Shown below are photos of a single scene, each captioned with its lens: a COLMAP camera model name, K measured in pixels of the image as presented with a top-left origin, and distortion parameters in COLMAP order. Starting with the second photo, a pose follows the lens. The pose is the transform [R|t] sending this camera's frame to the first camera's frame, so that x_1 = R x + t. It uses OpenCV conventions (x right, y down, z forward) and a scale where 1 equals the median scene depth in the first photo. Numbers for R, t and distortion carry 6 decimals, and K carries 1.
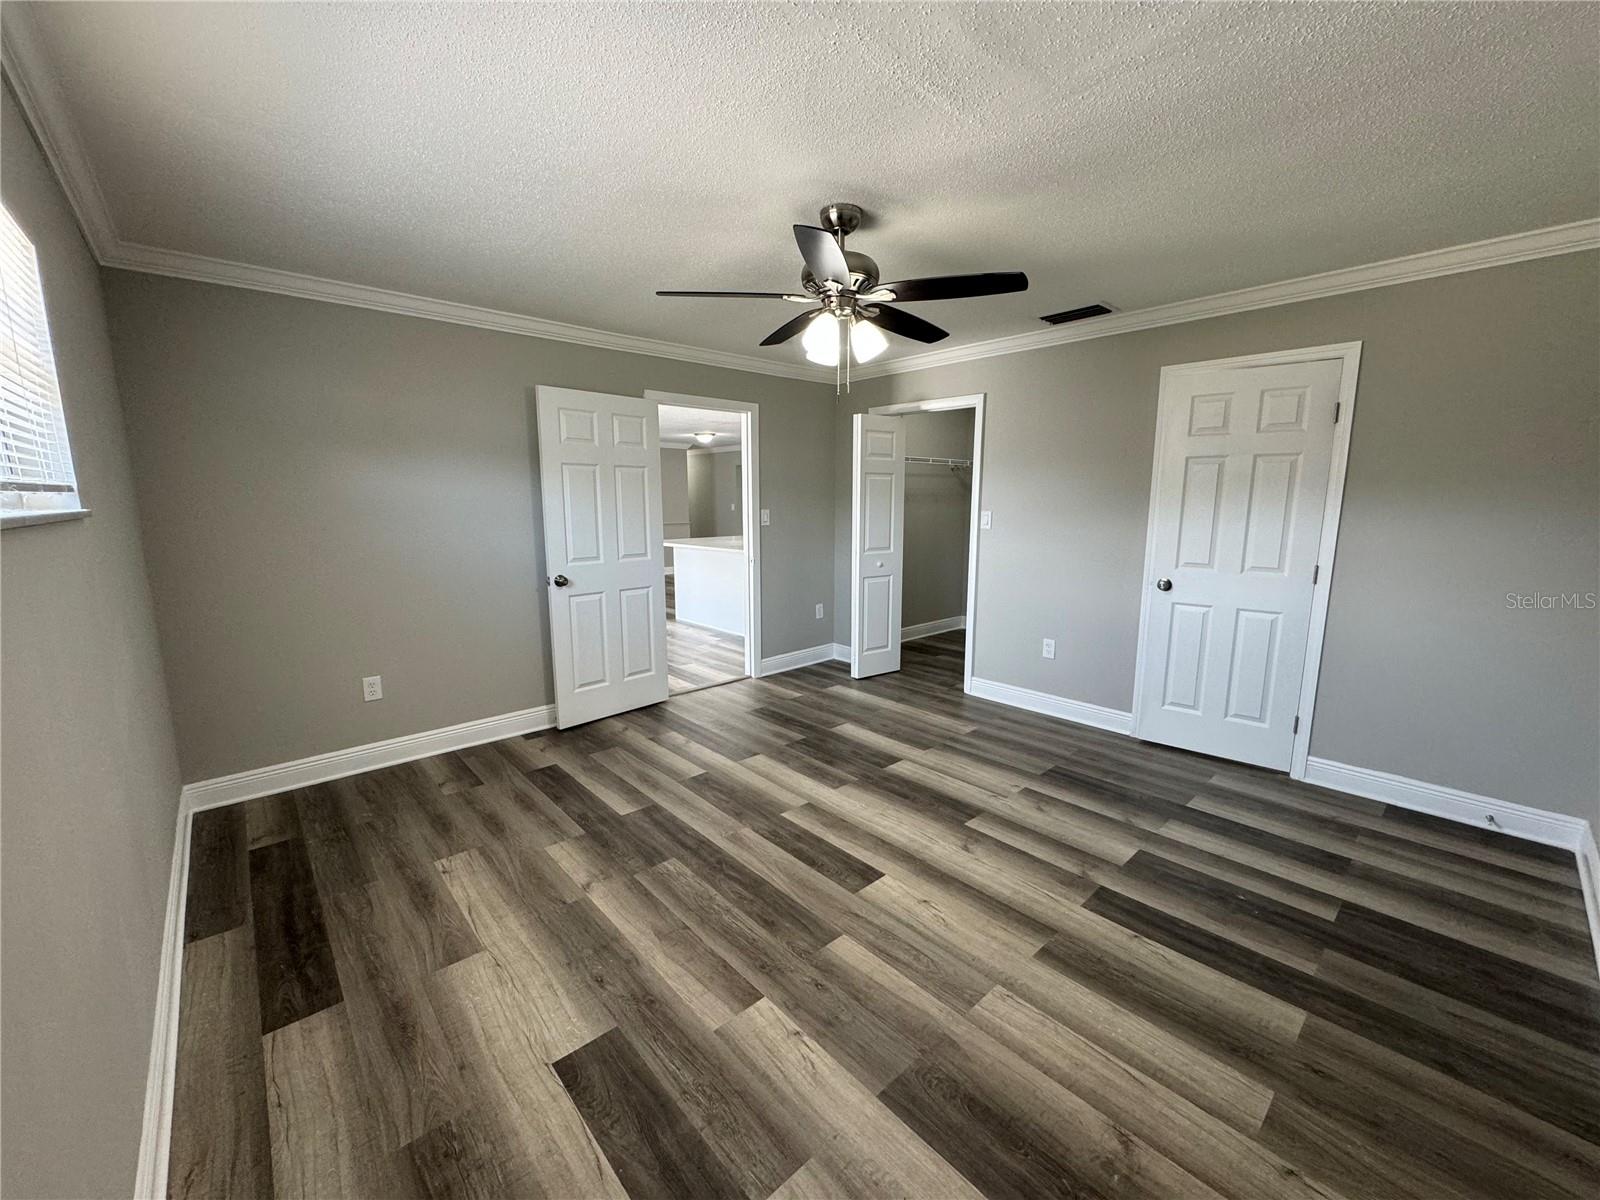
lens RADIAL K [[638.9, 0, 799.6], [0, 638.9, 602.2], [0, 0, 1]] dist [-0.005178, 0.000264]
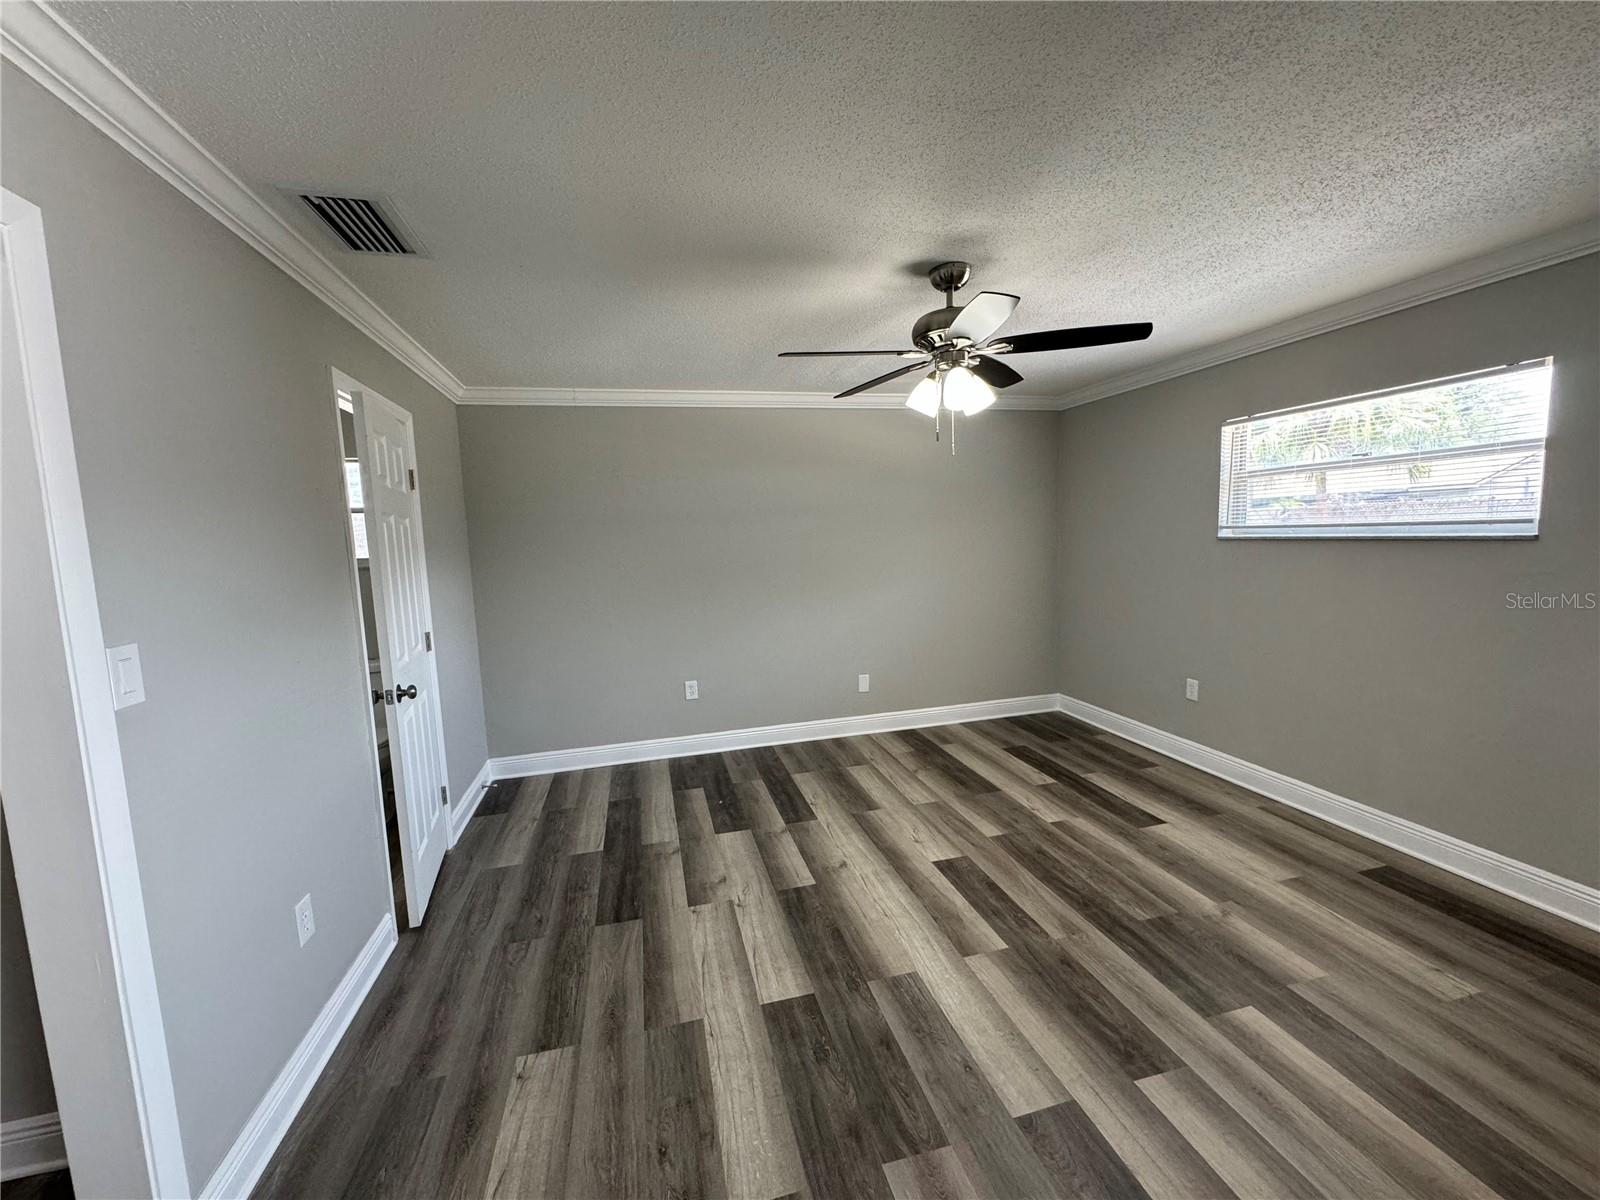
lens RADIAL K [[638.9, 0, 799.6], [0, 638.9, 602.2], [0, 0, 1]] dist [-0.005178, 0.000264]
pose [[-0.884712, -0.016285, 0.465853, -0.180149], [0.112311, 0.962501, 0.246938, -0.334337], [-0.452405, 0.270789, -0.849708, 1.864818]]
